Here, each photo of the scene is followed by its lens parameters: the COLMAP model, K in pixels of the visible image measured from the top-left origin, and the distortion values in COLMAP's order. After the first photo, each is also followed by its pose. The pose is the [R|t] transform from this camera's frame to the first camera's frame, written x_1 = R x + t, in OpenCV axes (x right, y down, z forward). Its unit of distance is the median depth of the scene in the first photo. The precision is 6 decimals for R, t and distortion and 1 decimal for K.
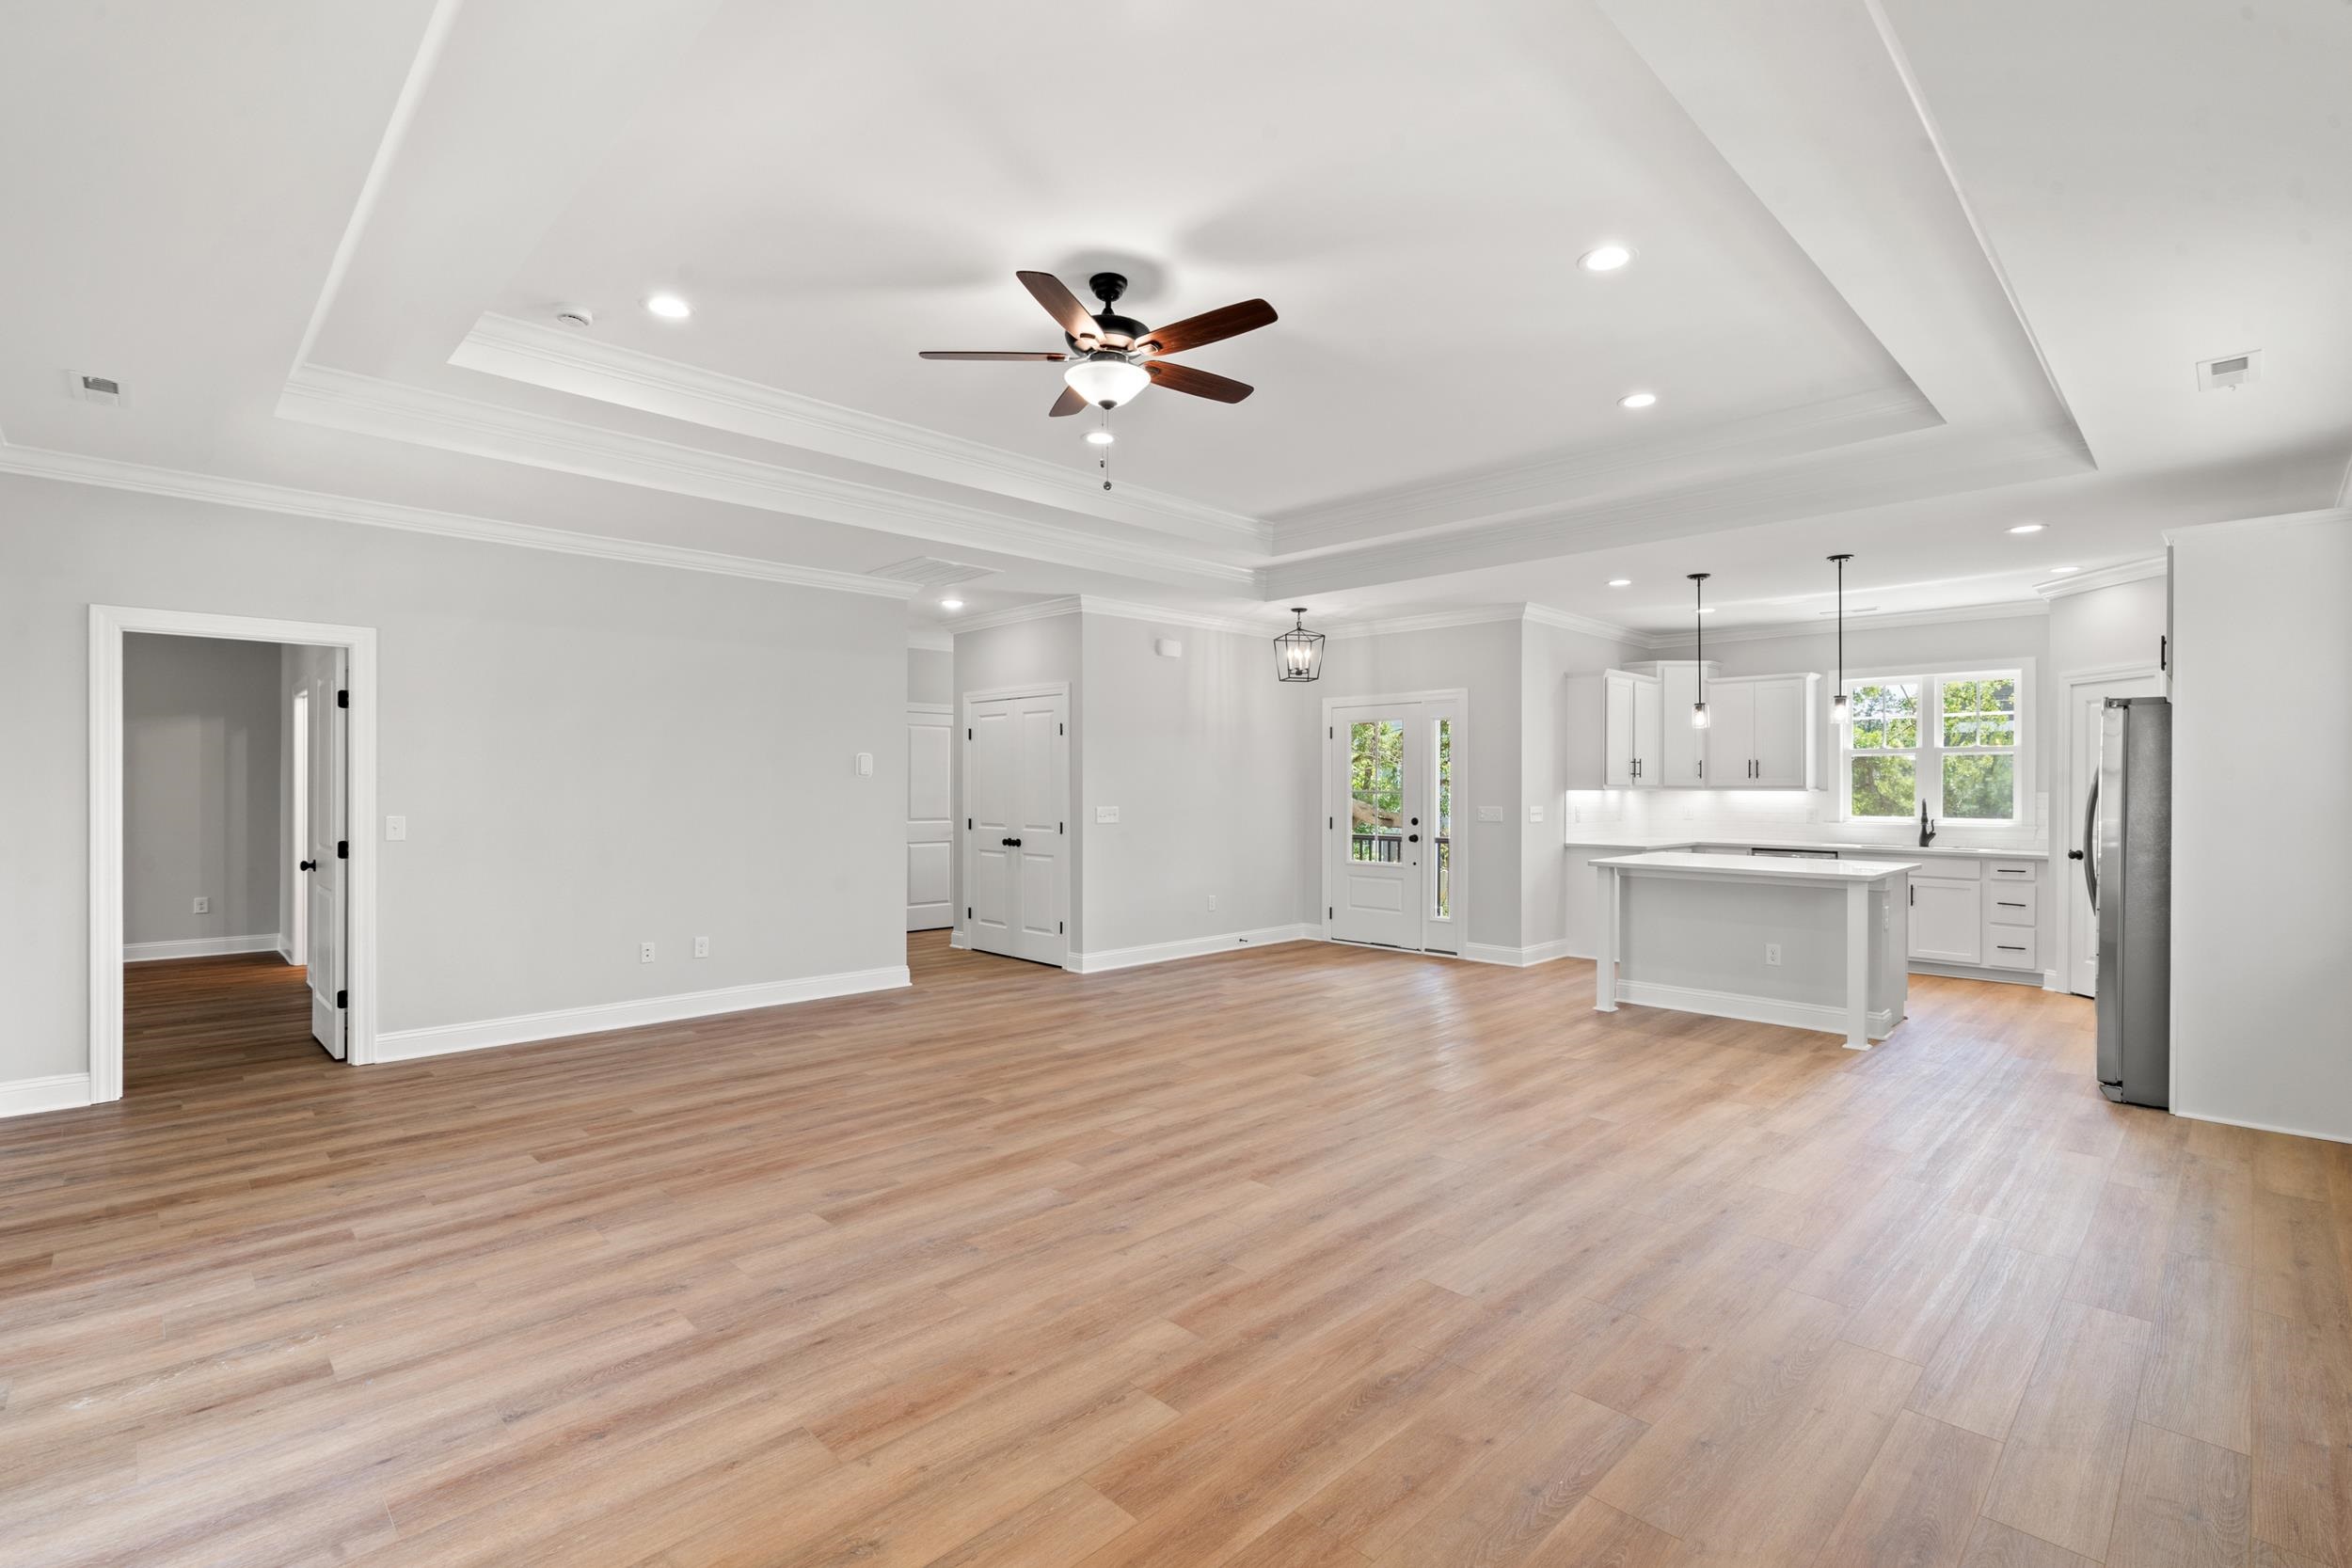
lens RADIAL K [[1074.4, 0, 1174.1], [0, 1074.4, 787.1], [0, 0, 1]] dist [0.001252, 0.000102]
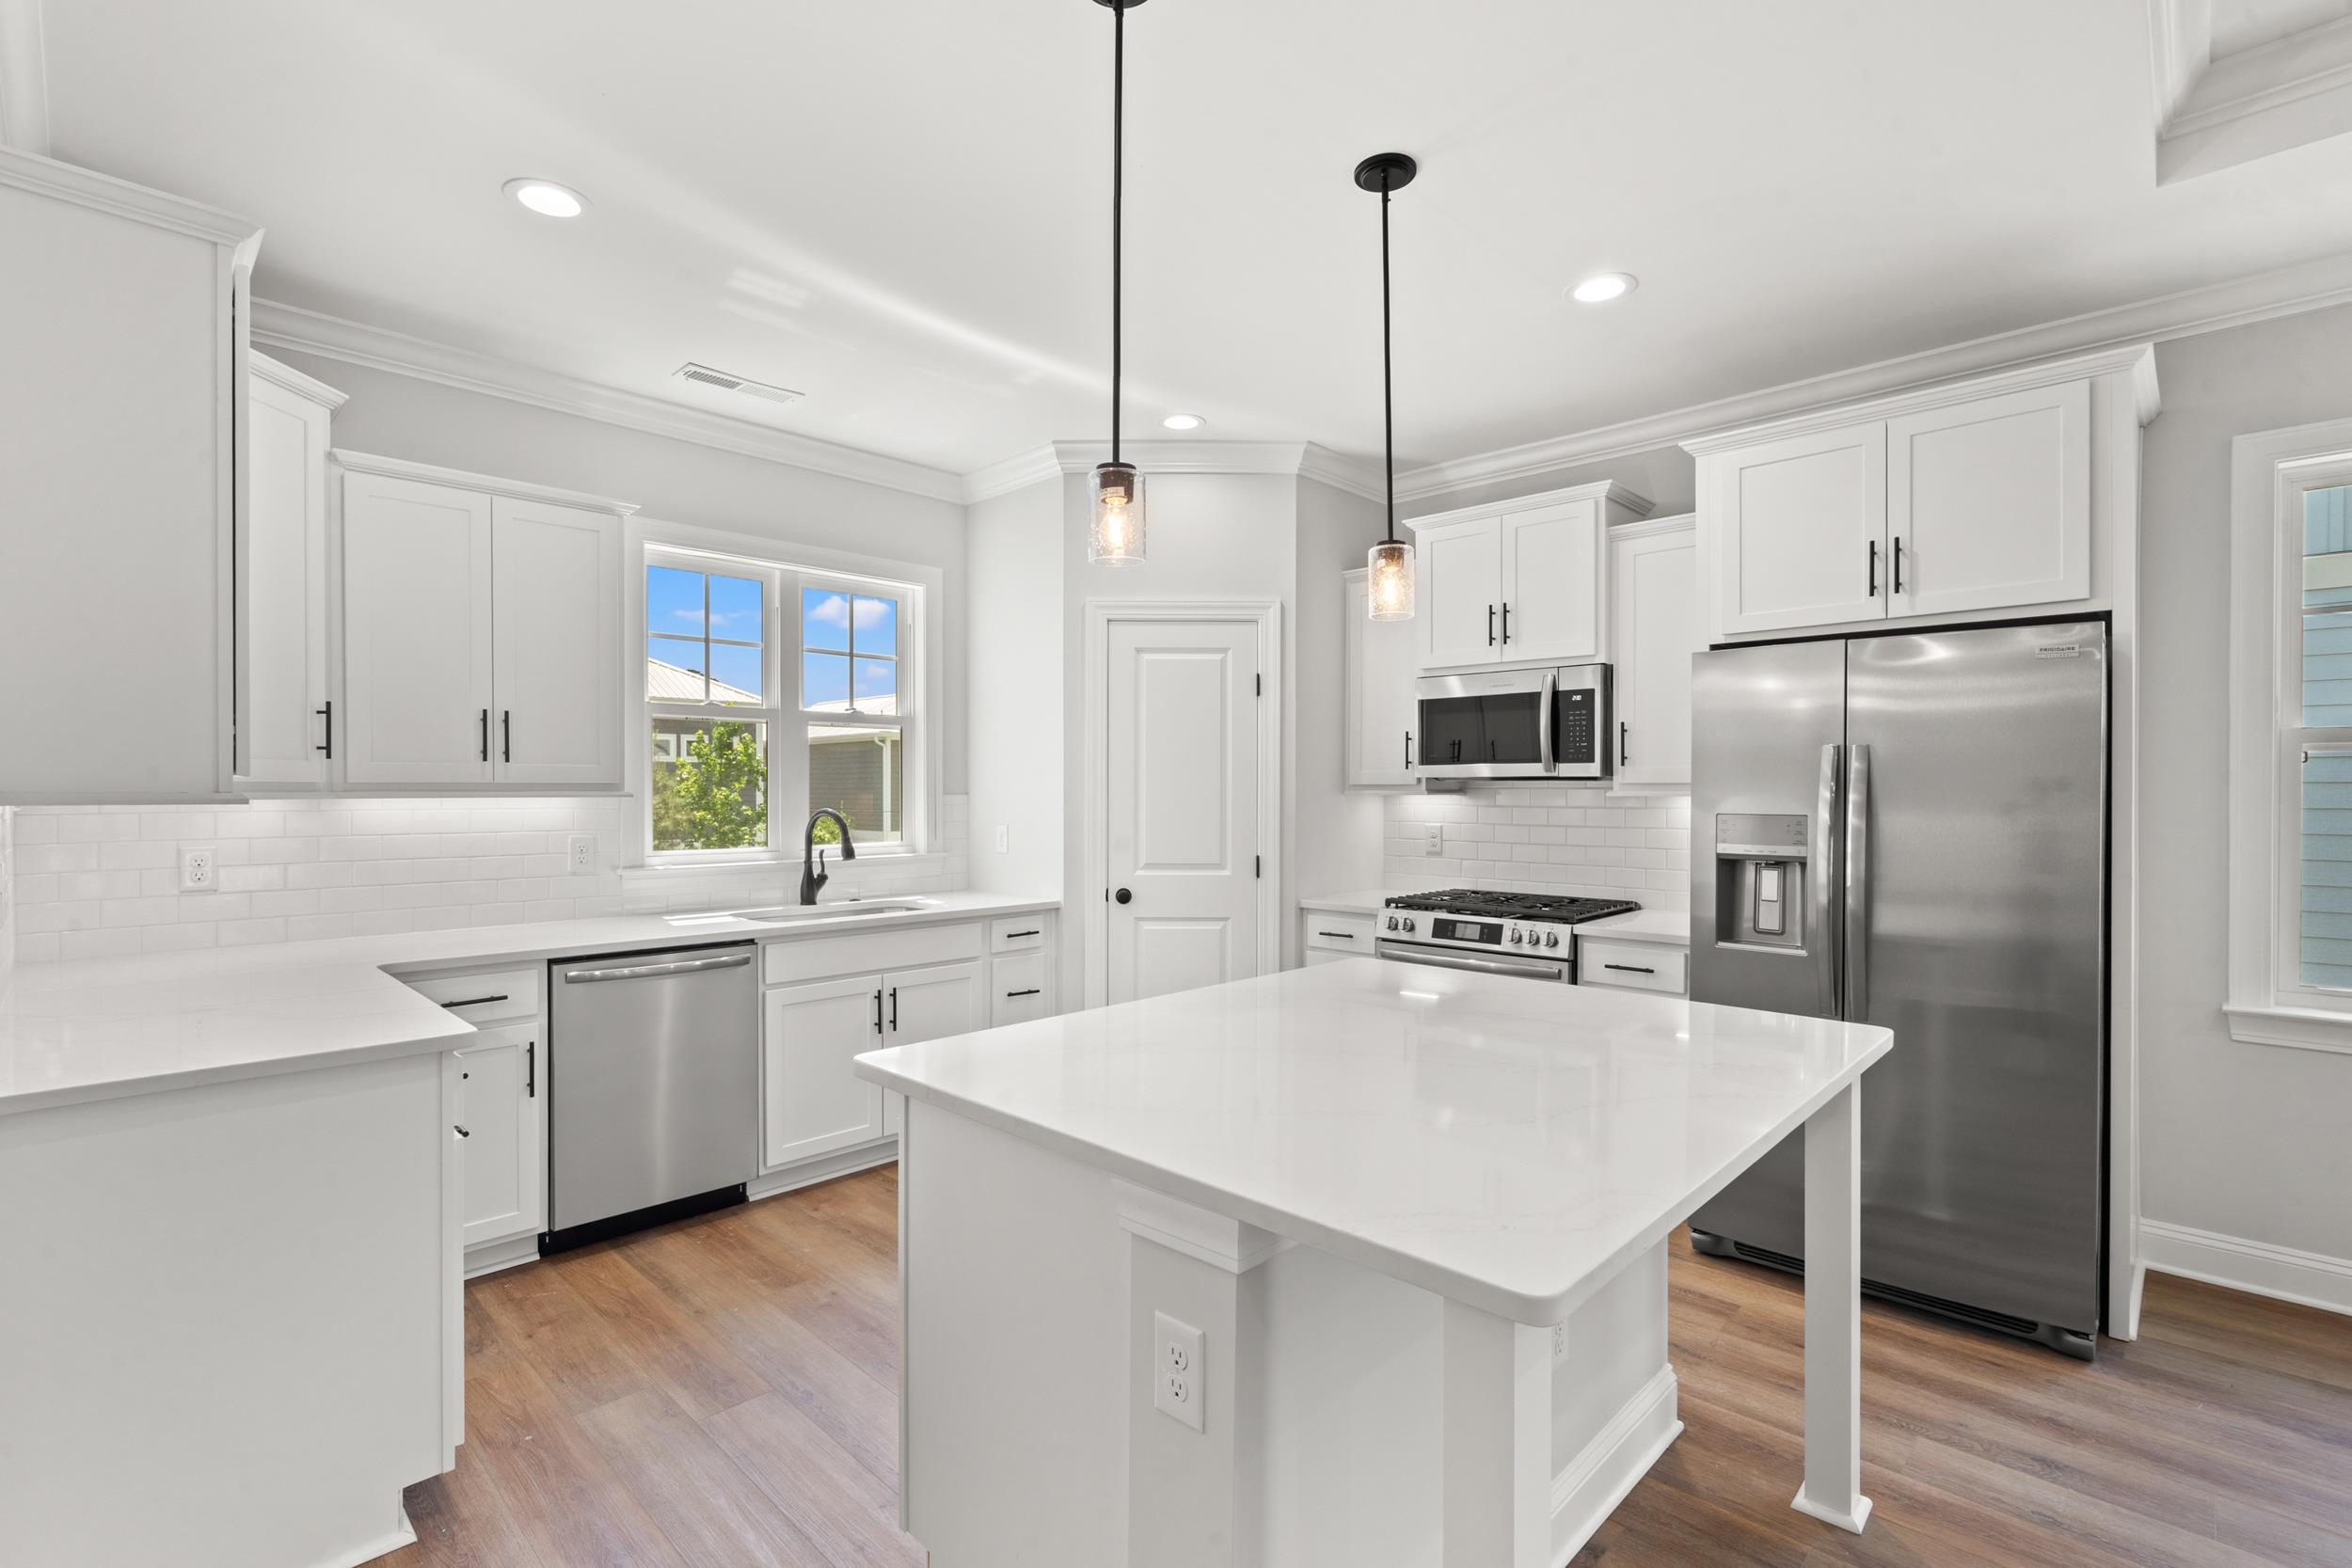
lens RADIAL K [[1074.4, 0, 1174.5], [0, 1074.4, 788.4], [0, 0, 1]] dist [0.001252, 0.000102]
pose [[-0.021465, -0.001899, 0.999768, 0.190437], [-0.000546, 0.999998, 0.001888, 0.000007], [-0.999769, -0.000505, -0.021466, 0.845461]]
